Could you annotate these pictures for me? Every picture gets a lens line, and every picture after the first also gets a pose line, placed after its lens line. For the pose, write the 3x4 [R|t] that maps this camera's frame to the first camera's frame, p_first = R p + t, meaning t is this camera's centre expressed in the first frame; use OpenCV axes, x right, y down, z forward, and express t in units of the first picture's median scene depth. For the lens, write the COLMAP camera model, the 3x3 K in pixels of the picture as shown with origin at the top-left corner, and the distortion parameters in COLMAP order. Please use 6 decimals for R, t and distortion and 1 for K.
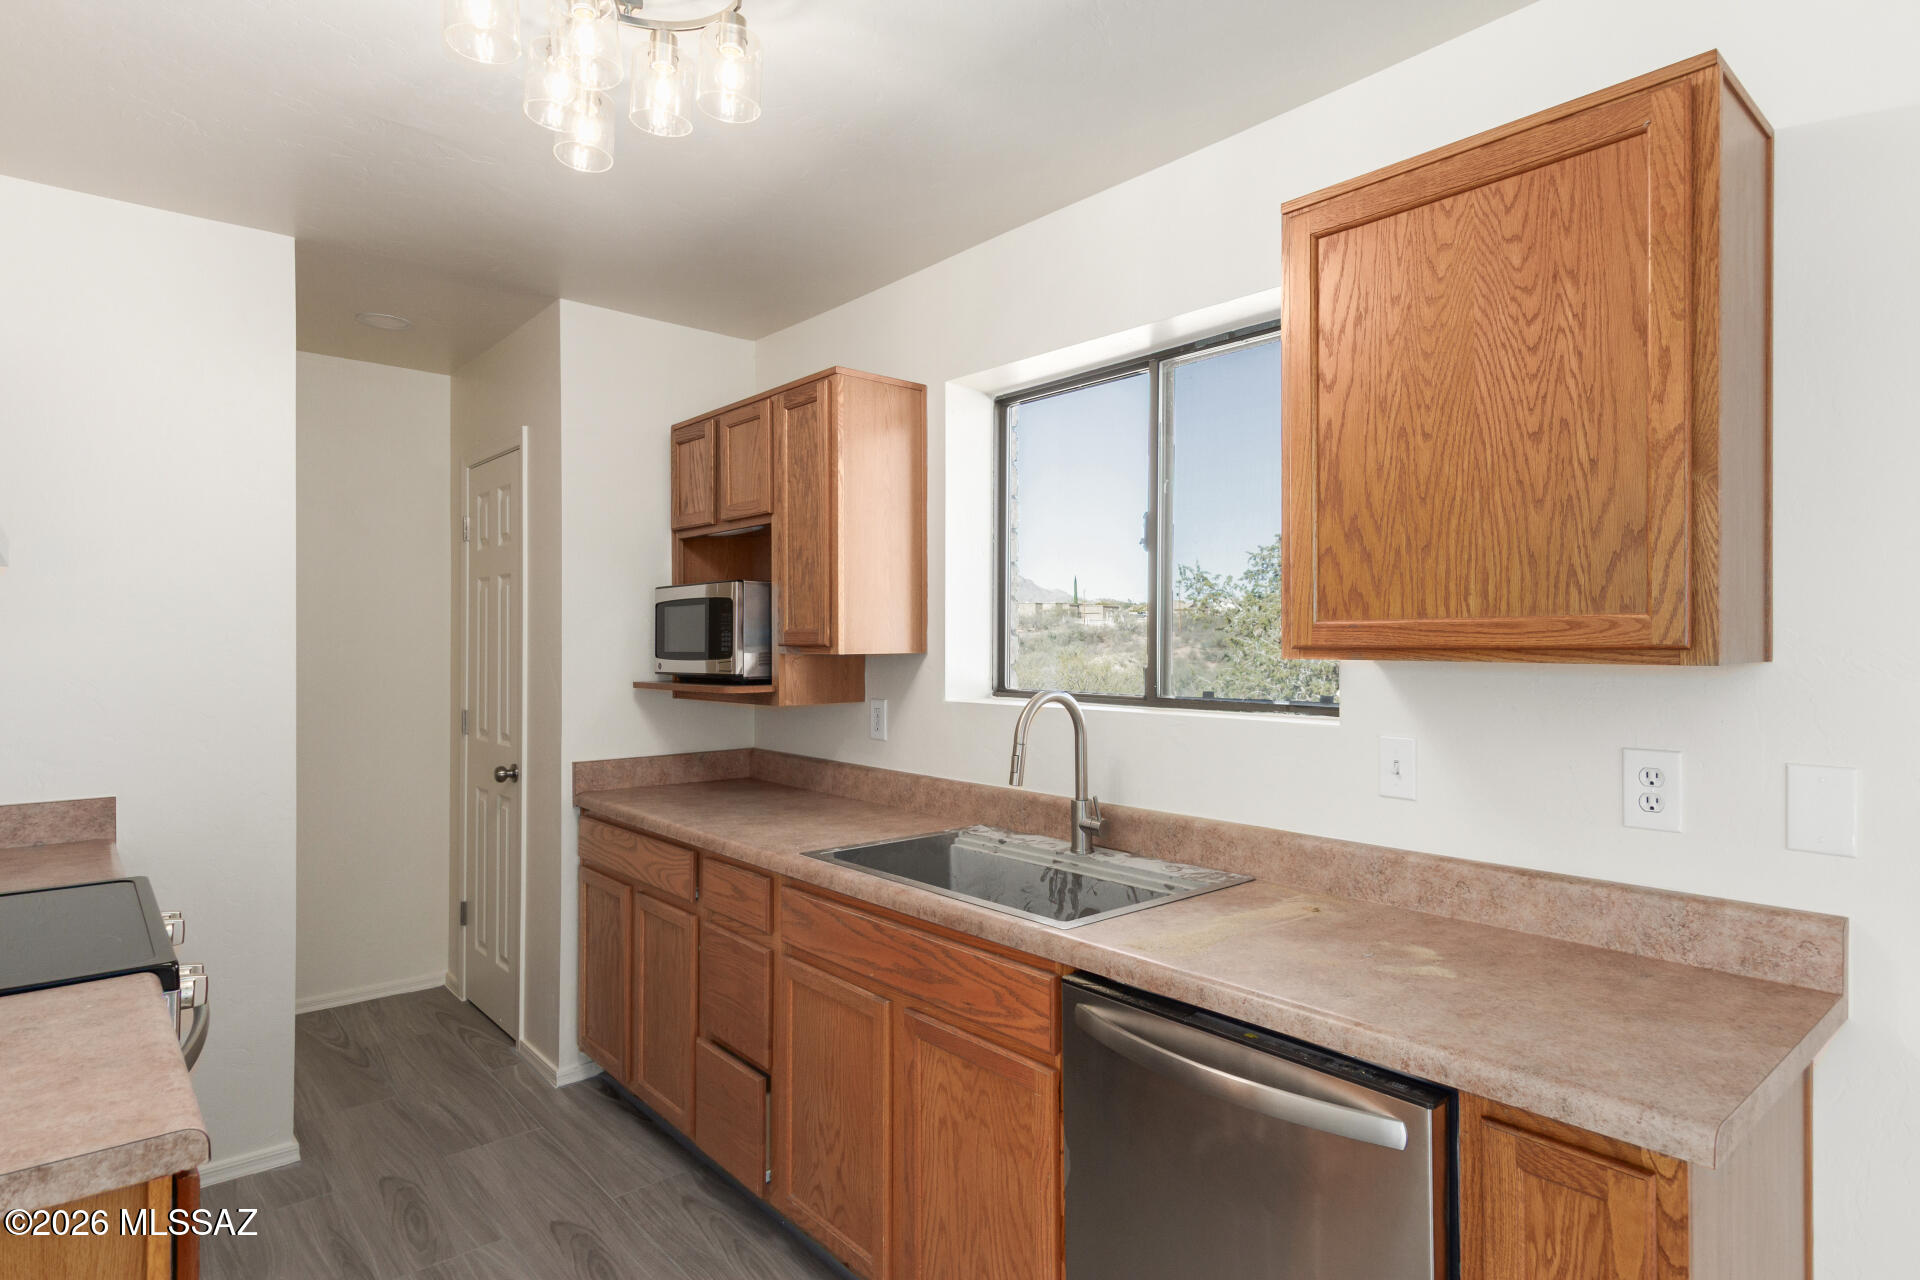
lens RADIAL K [[1015.8, 0, 960.0], [0, 1015.8, 640.0], [0, 0, 1]] dist [0.013926, 0.000607]
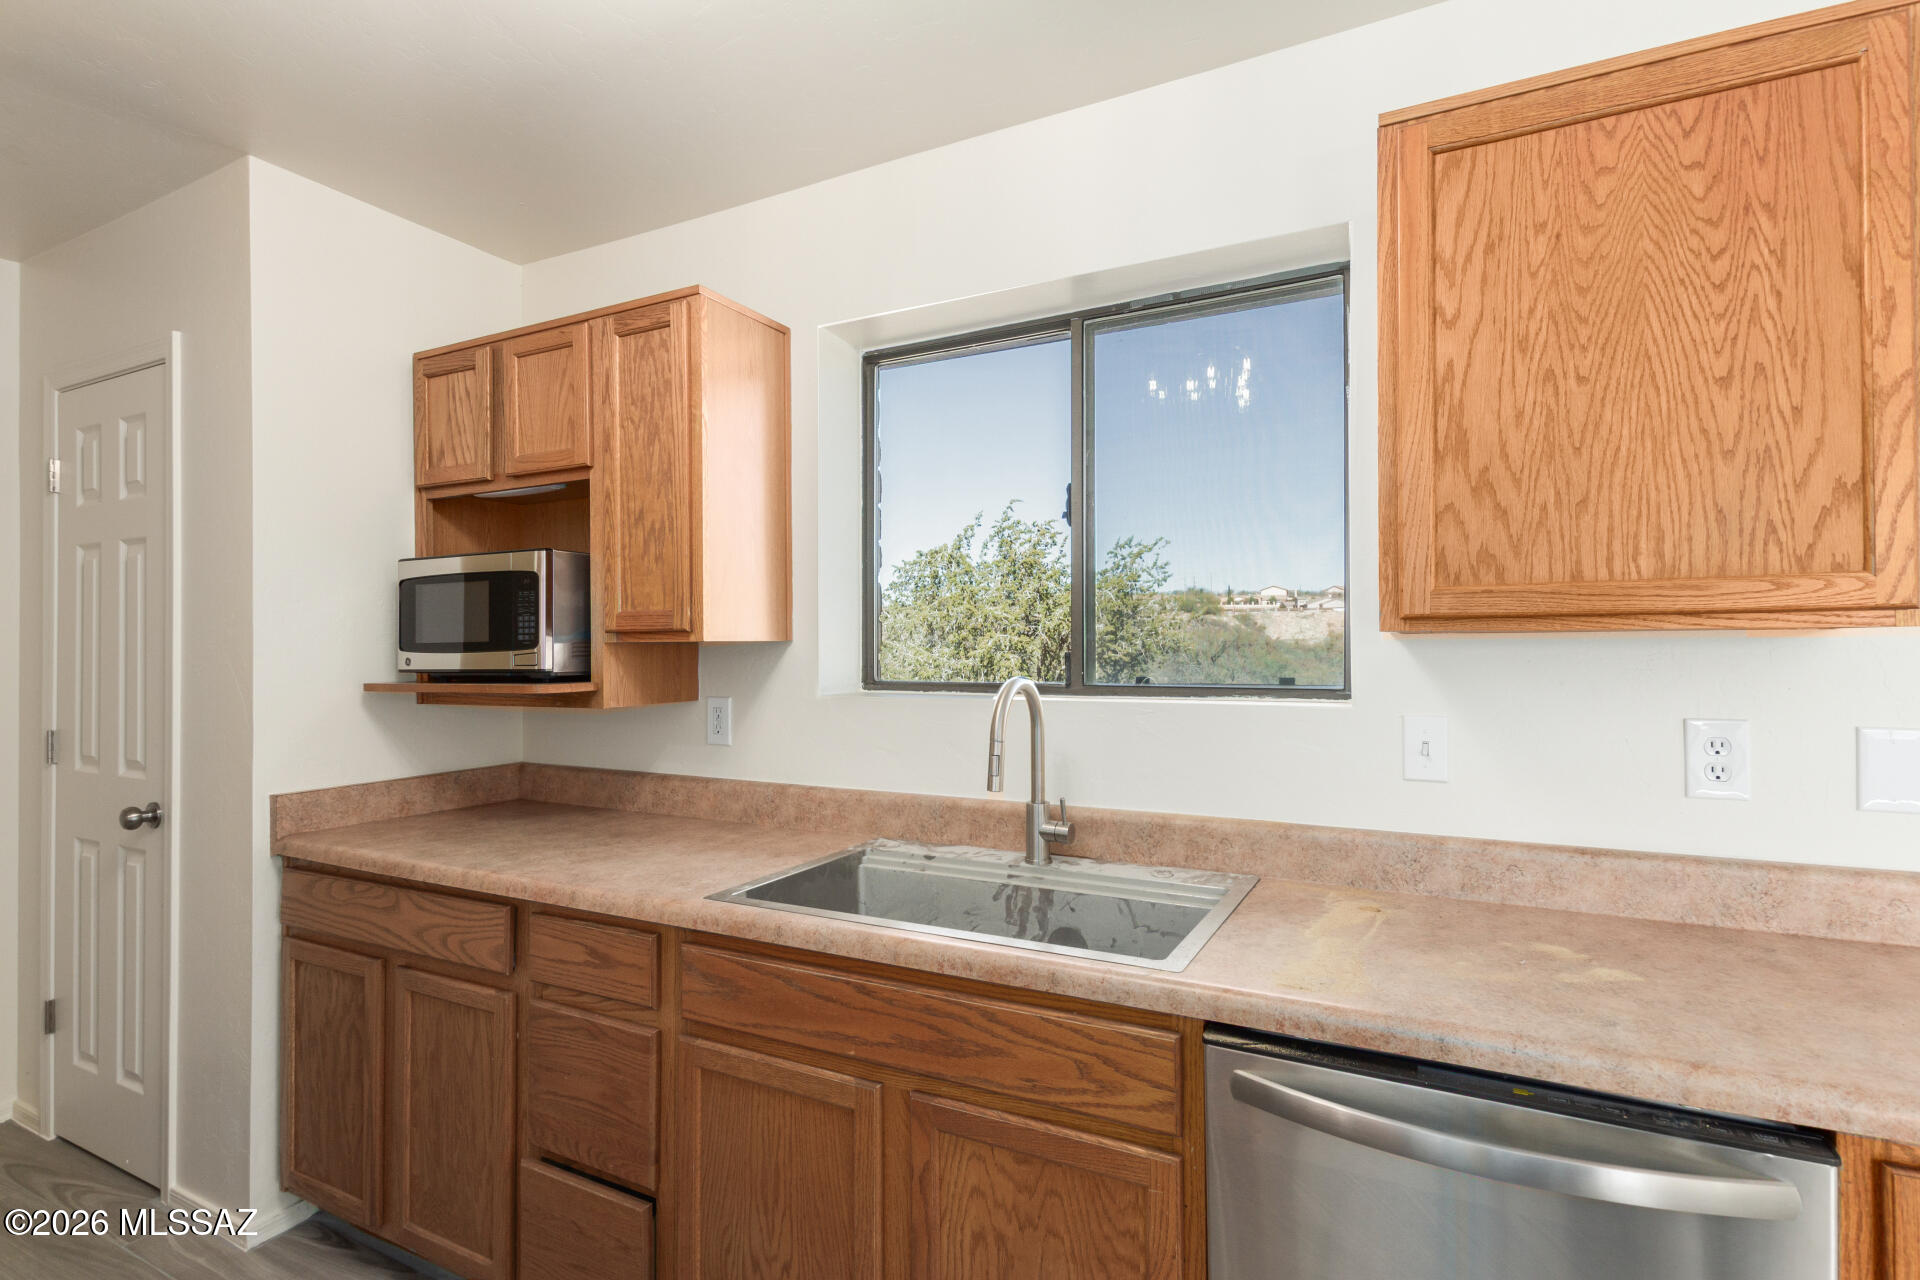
lens RADIAL K [[918.3, 0, 960.0], [0, 918.3, 640.0], [0, 0, 1]] dist [0.024170, -0.011122]
pose [[0.930930, -0.002352, 0.365191, -0.255928], [0.004615, 0.999975, -0.005323, 0.023316], [-0.365169, 0.006641, 0.930917, 0.316196]]
